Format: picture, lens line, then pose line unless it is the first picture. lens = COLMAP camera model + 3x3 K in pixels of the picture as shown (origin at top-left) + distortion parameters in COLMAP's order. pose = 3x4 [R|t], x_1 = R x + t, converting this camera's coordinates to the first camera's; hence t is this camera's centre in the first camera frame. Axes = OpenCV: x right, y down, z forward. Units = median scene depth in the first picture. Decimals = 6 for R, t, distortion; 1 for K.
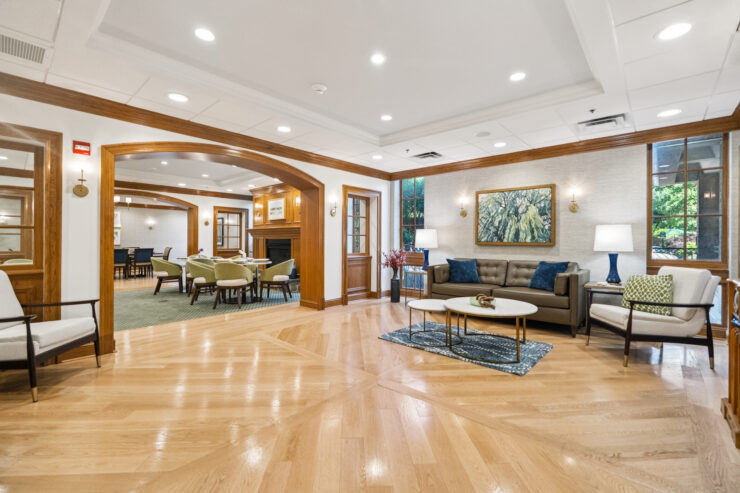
lens RADIAL K [[335.1, 0, 369.9], [0, 335.1, 241.7], [0, 0, 1]] dist [-0.001564, -0.000155]
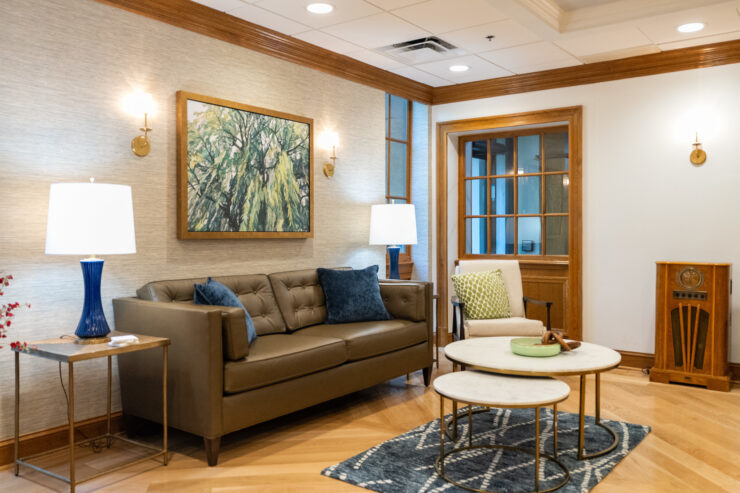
lens RADIAL K [[653.0, 0, 370.2], [0, 653.0, 245.6], [0, 0, 1]] dist [0.018287, 0.006558]
pose [[-0.097938, -0.014498, 0.995087, -0.436339], [0.011958, 0.999805, 0.015744, 0.007734], [-0.995121, 0.013441, -0.097745, 0.947582]]
